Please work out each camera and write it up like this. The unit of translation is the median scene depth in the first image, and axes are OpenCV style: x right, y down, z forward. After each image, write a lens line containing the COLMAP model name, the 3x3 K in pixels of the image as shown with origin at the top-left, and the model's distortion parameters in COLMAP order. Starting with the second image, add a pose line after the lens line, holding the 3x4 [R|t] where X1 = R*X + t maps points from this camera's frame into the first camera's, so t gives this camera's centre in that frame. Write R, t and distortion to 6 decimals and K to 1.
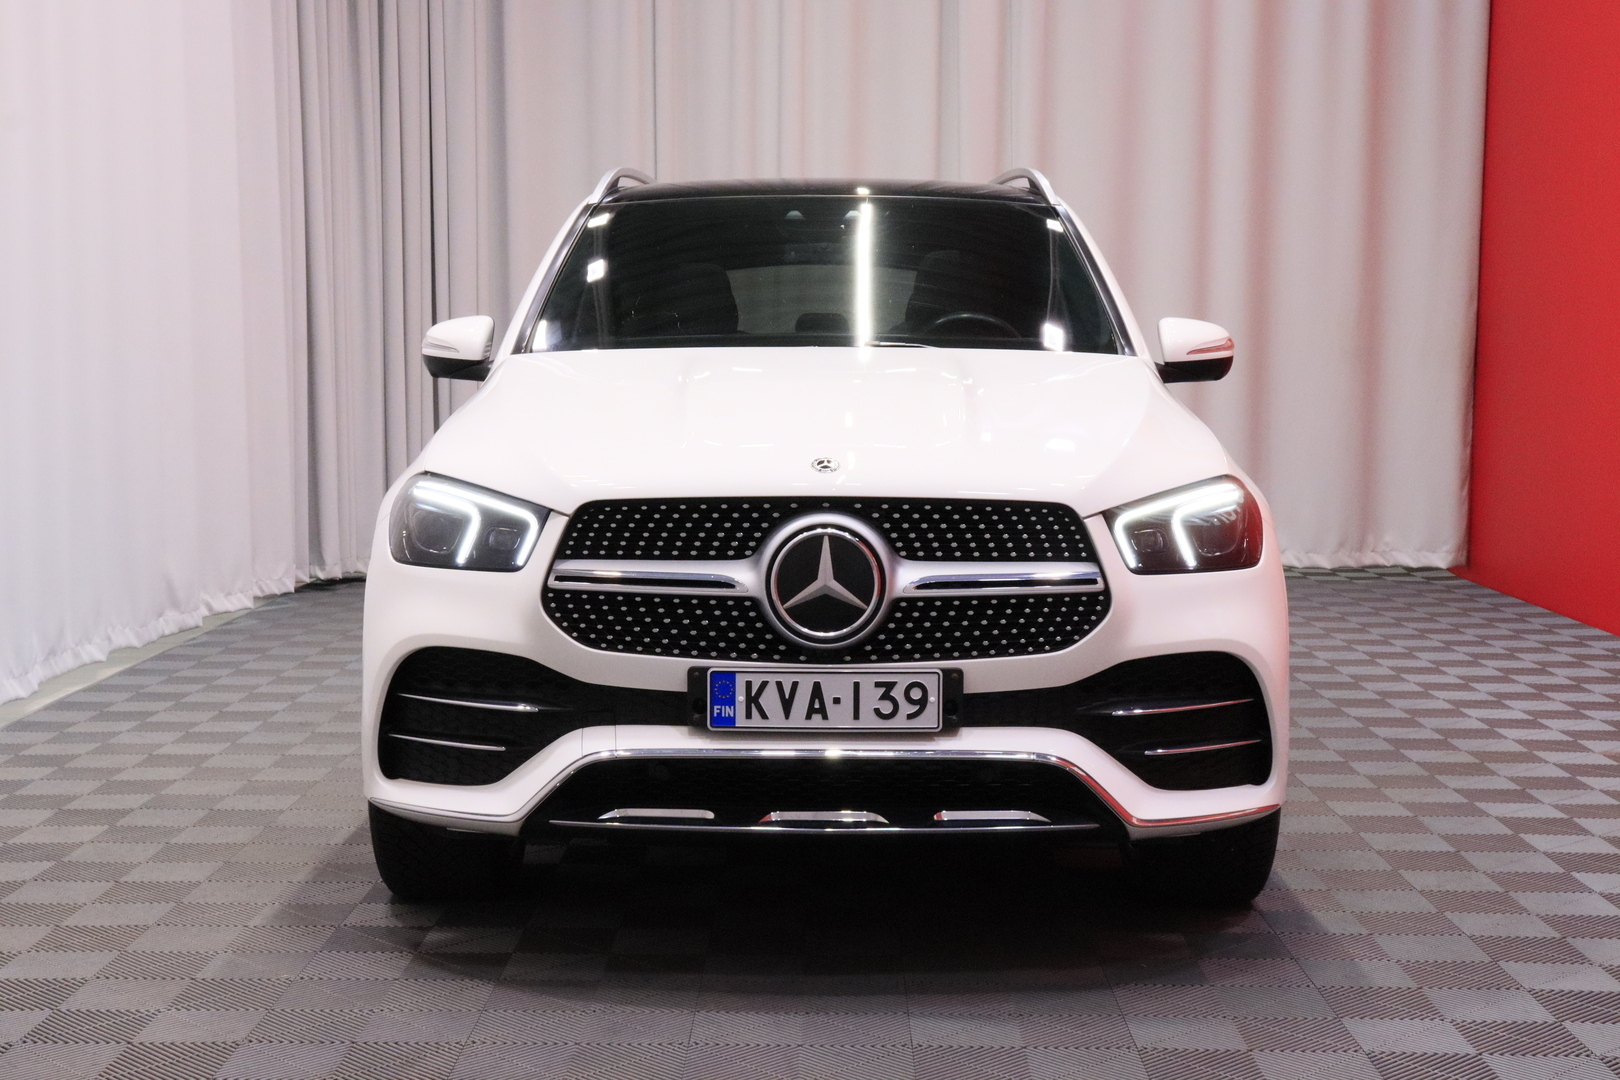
lens RADIAL K [[2369.9, 0, 806.9], [0, 2369.9, 536.6], [0, 0, 1]] dist [-0.026240, 0.000000]
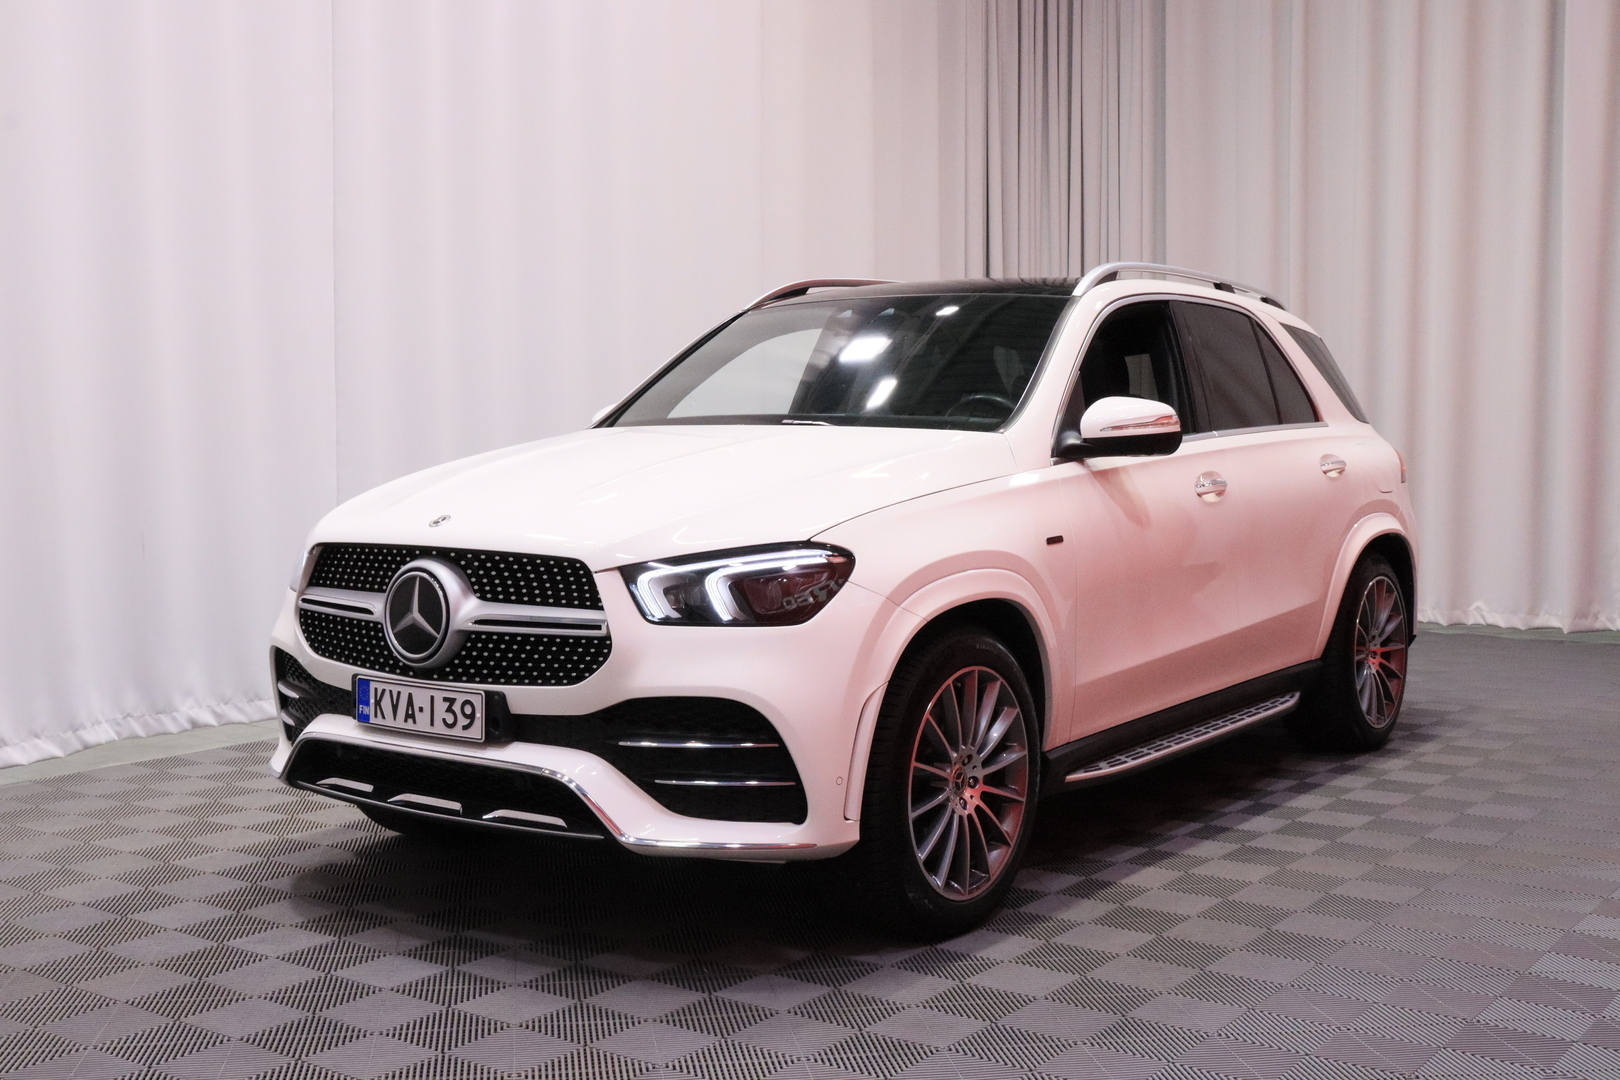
lens RADIAL K [[1768.0, 0, 804.3], [0, 1768.0, 555.5], [0, 0, 1]] dist [-0.066148, 0.000000]
pose [[0.819335, 0.038159, -0.572044, 0.700648], [-0.046858, 0.998901, -0.000482, -0.020539], [0.571397, 0.027200, 0.820223, 0.350121]]
